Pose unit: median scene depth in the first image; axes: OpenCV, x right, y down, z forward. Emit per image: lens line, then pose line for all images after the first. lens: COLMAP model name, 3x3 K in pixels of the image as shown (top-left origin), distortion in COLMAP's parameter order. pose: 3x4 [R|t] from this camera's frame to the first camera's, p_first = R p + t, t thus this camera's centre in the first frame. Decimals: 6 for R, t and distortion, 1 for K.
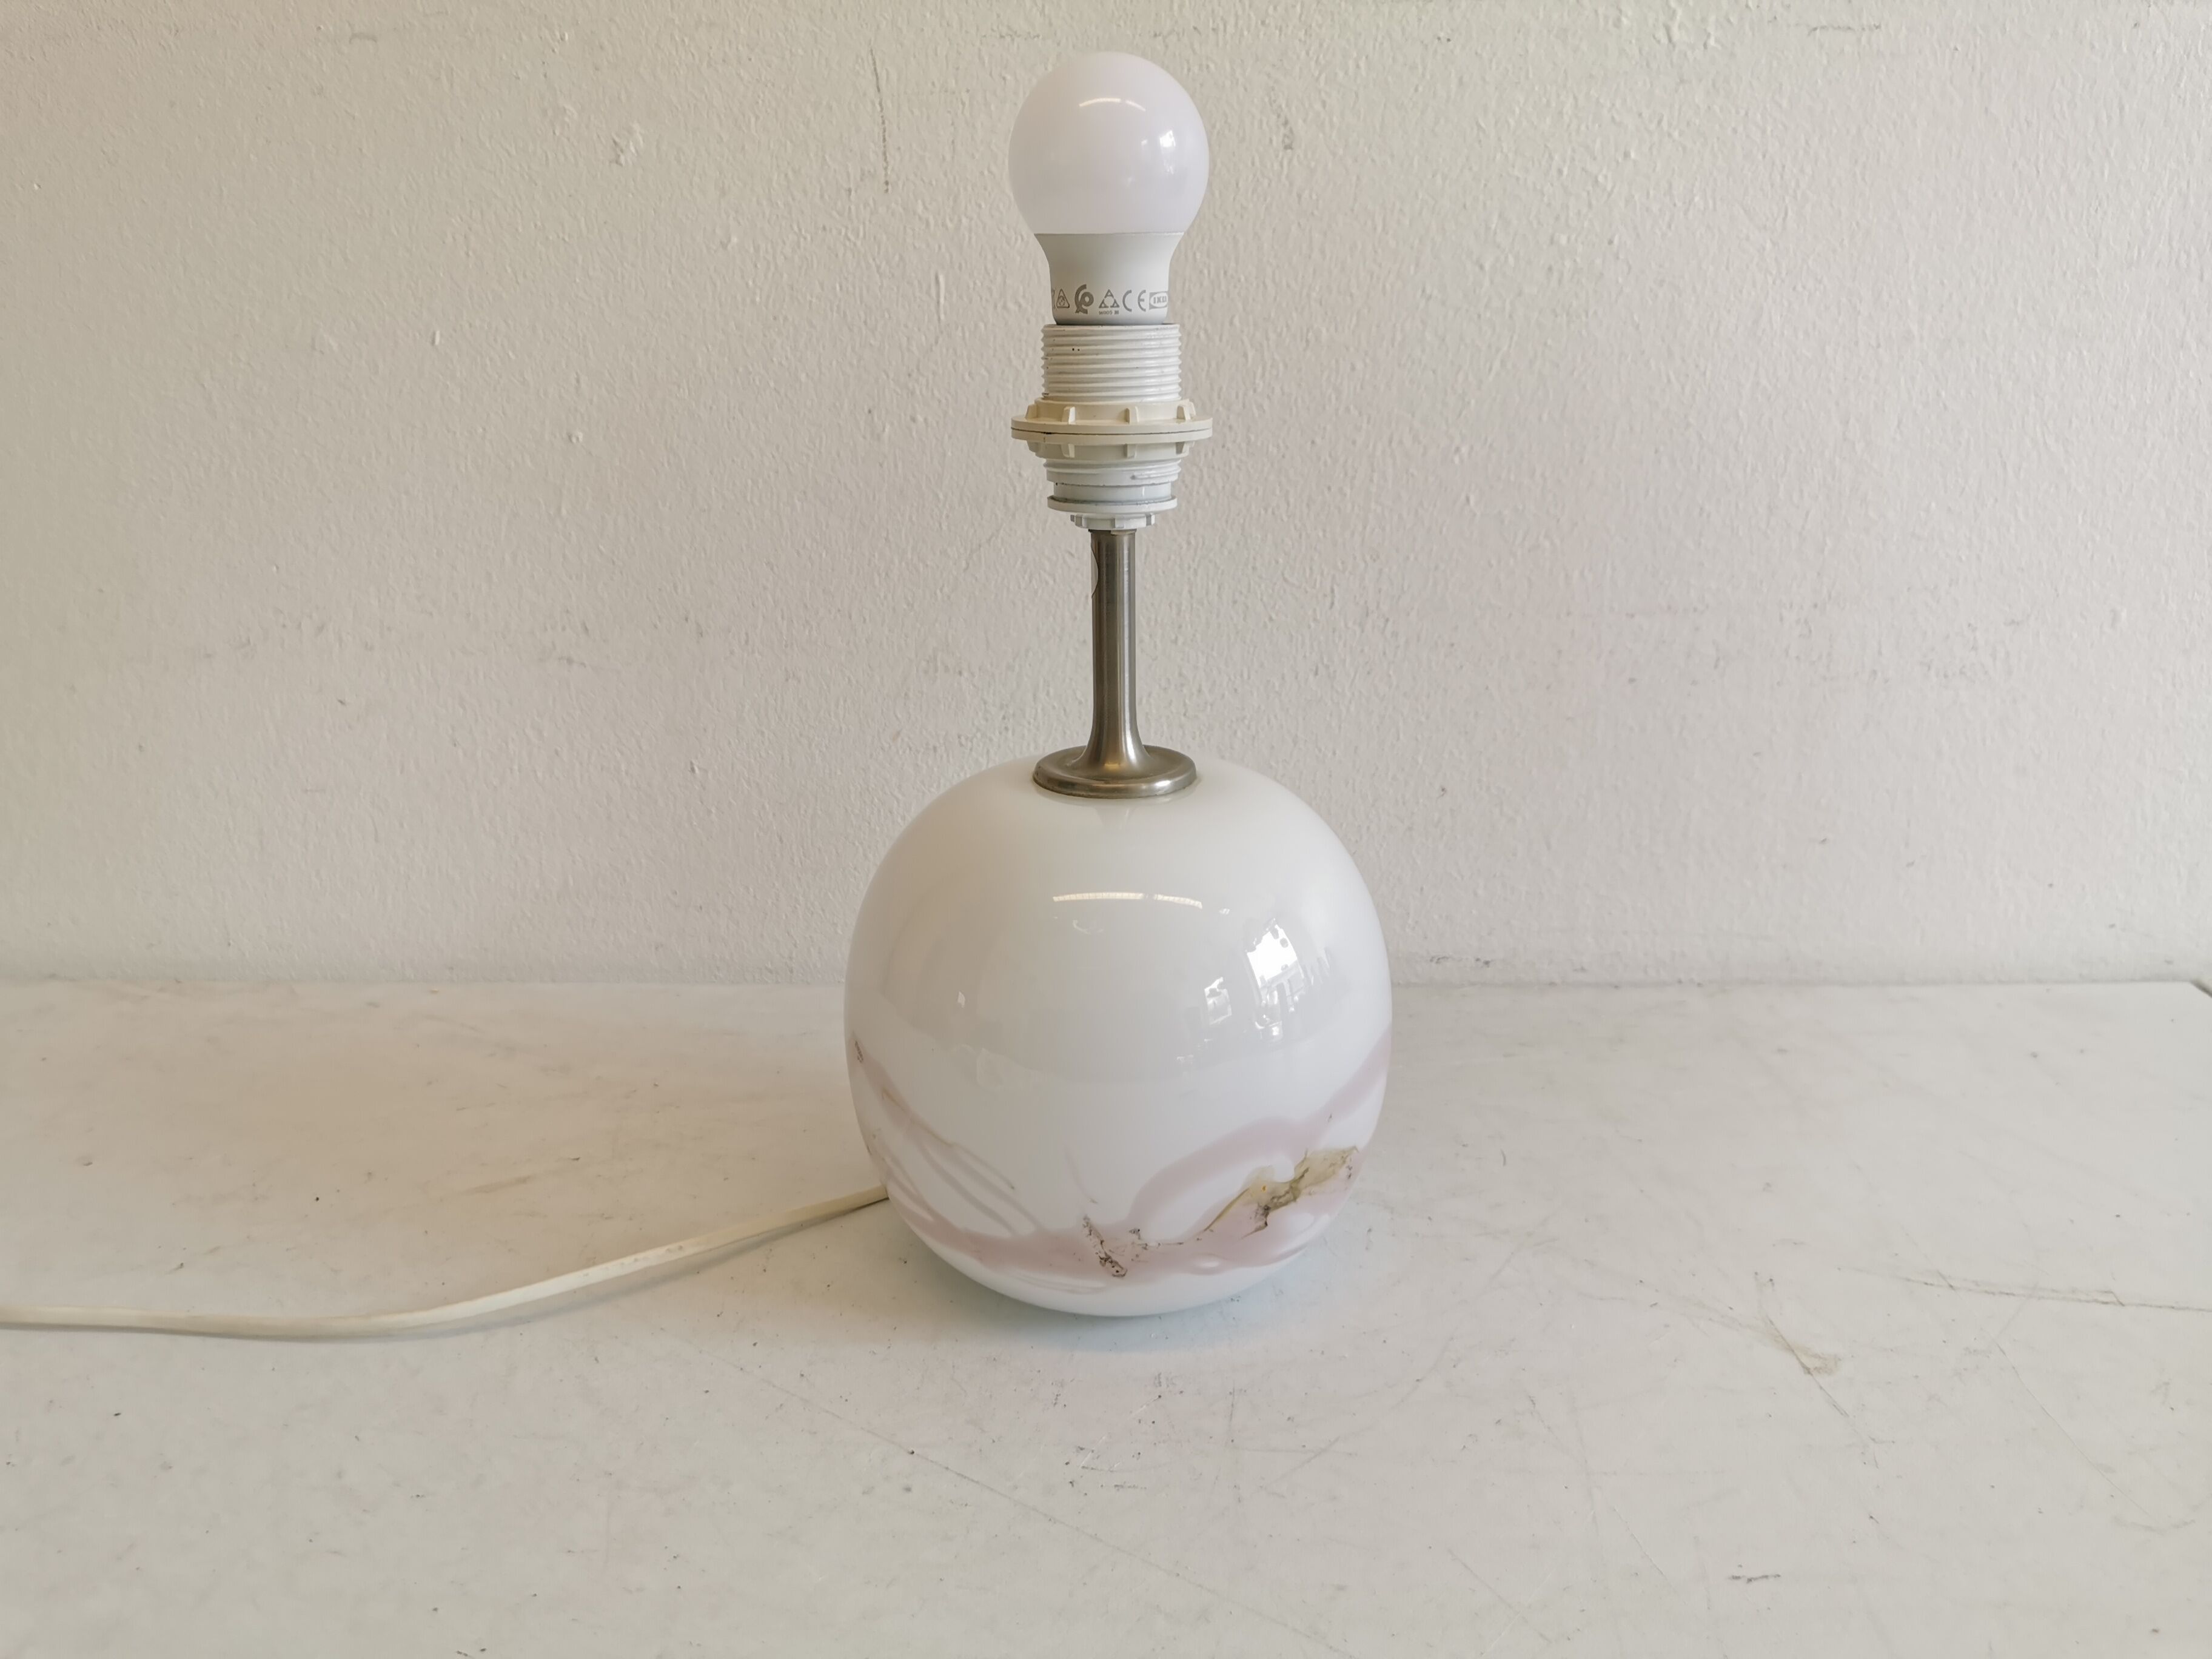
lens RADIAL K [[1716.6, 0, 1107.1], [0, 1716.6, 818.8], [0, 0, 1]] dist [0.036641, -0.067924]
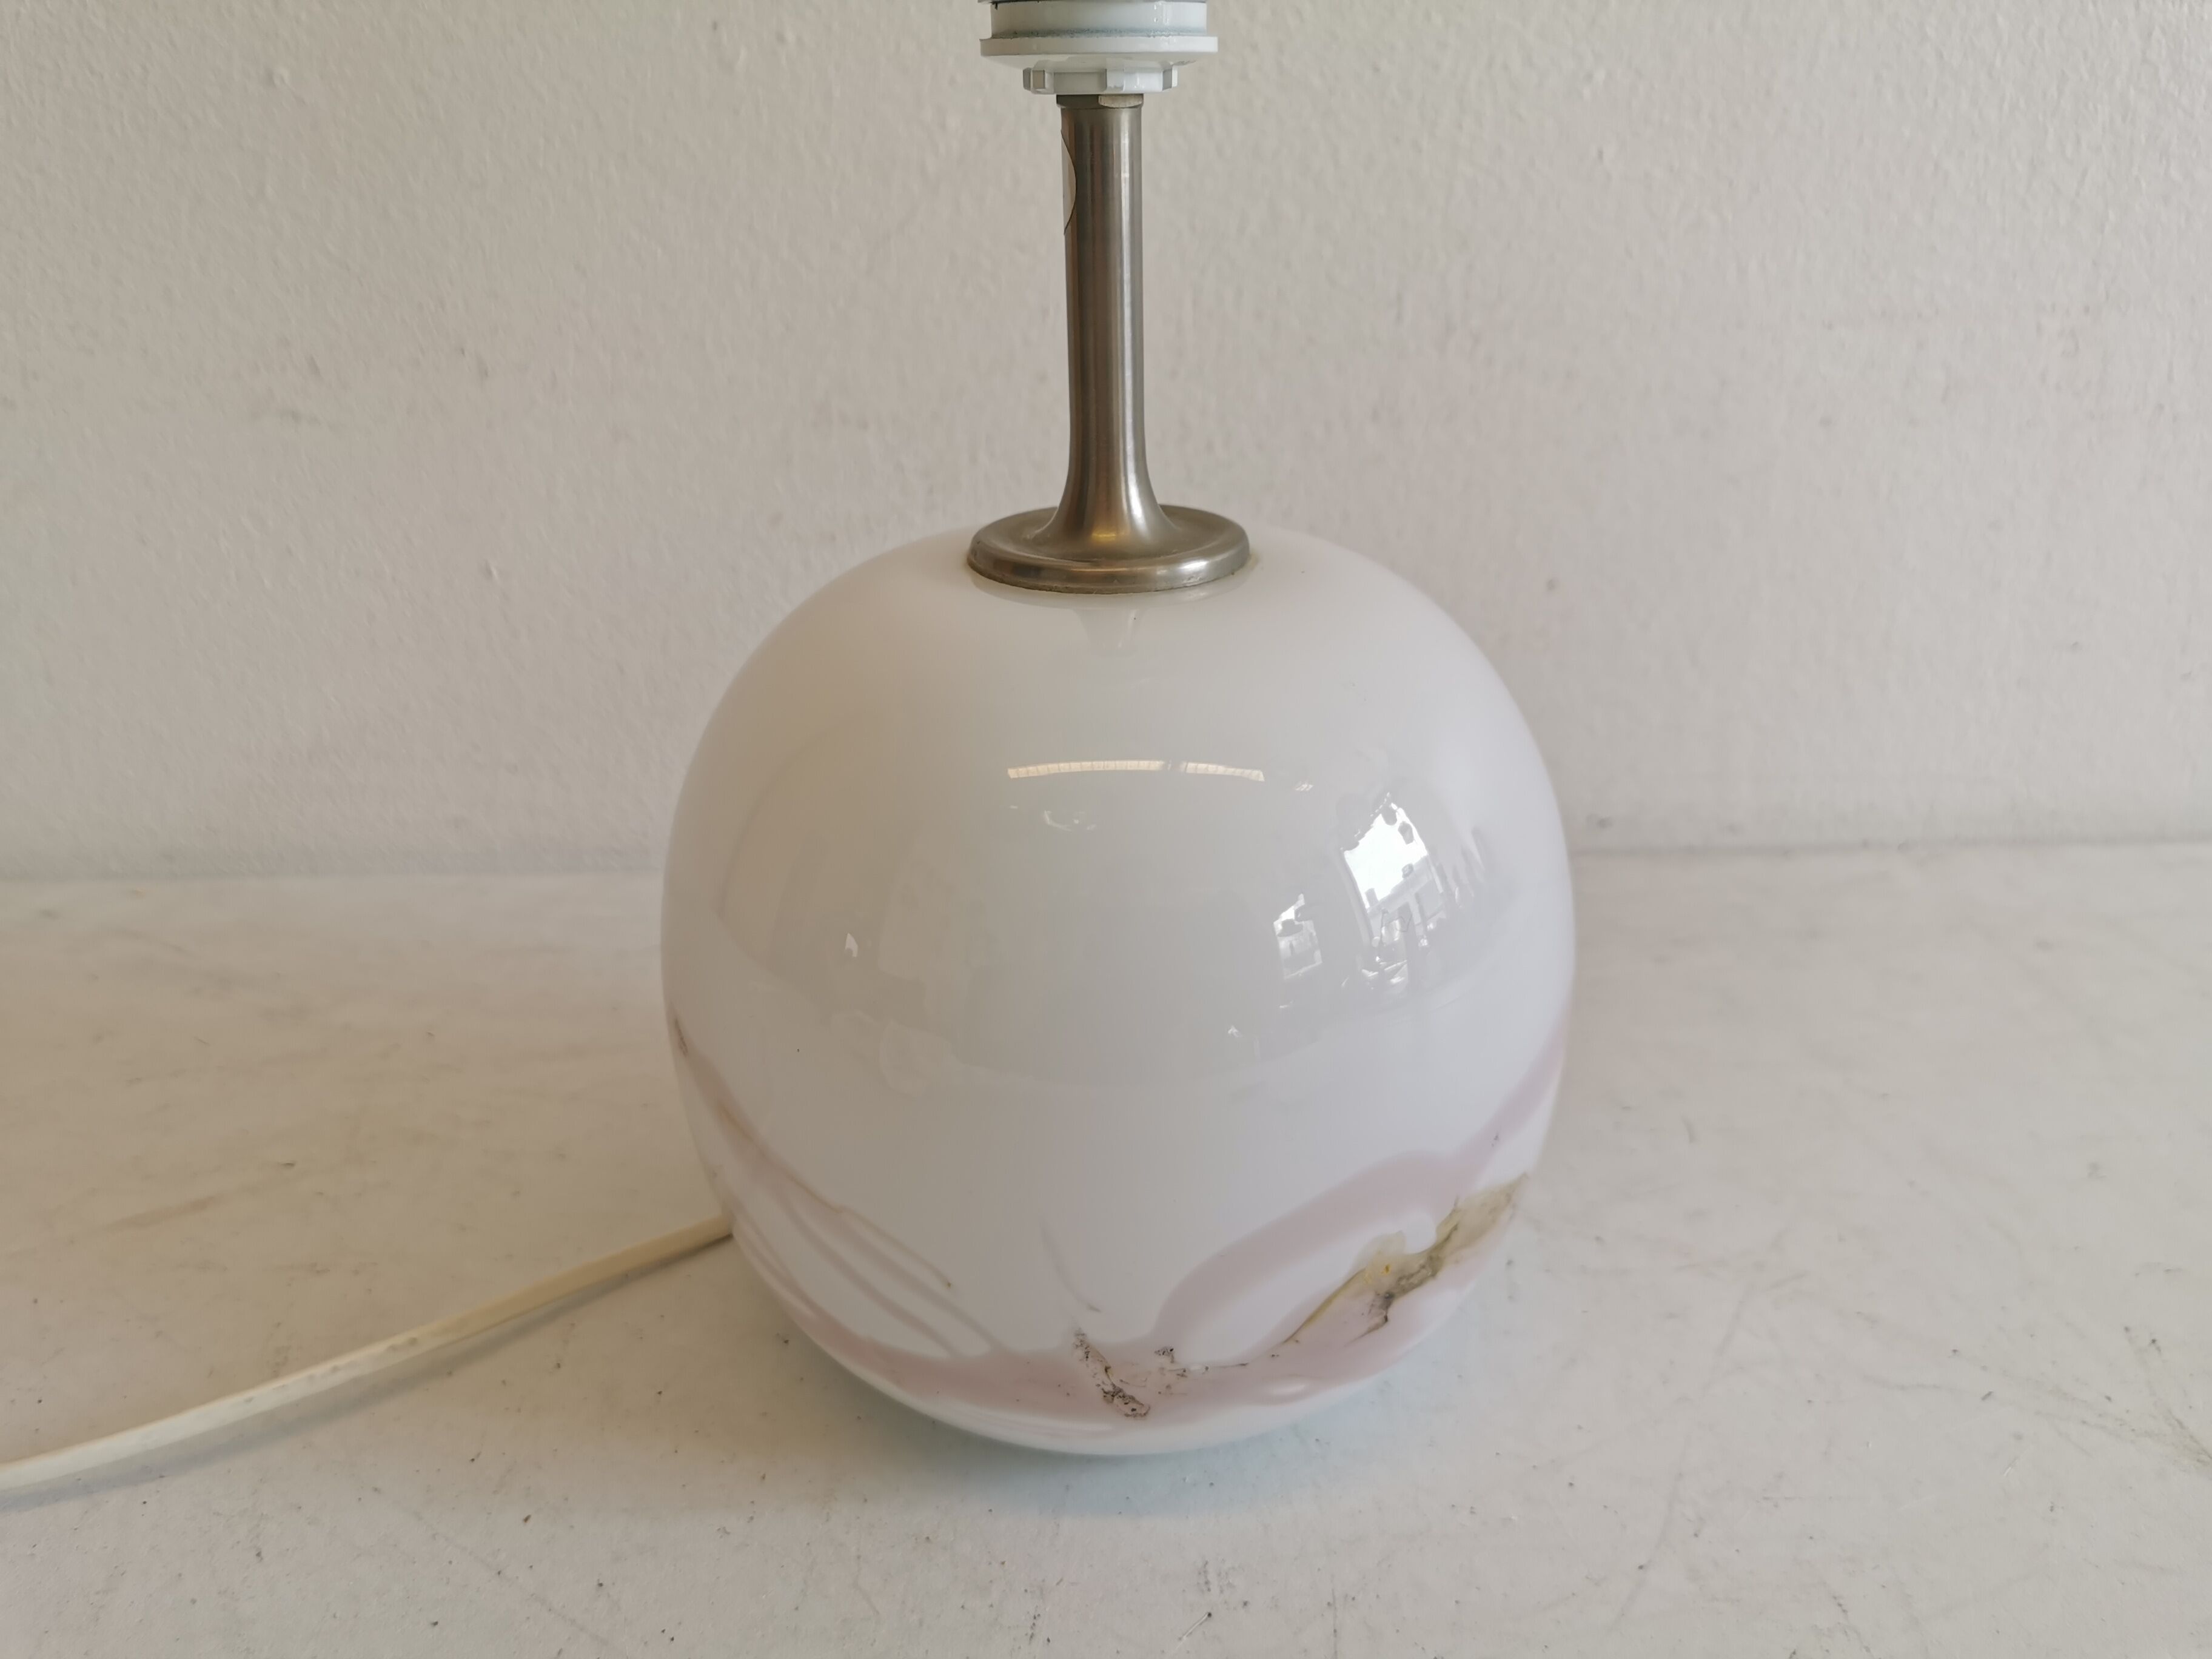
lens RADIAL K [[1742.1, 0, 1112.3], [0, 1742.1, 798.7], [0, 0, 1]] dist [0.028466, -0.075074]
pose [[0.999344, -0.020439, 0.029914, -0.010404], [0.017620, 0.995636, 0.091643, 0.002398], [-0.031656, -0.091055, 0.995343, 0.305537]]
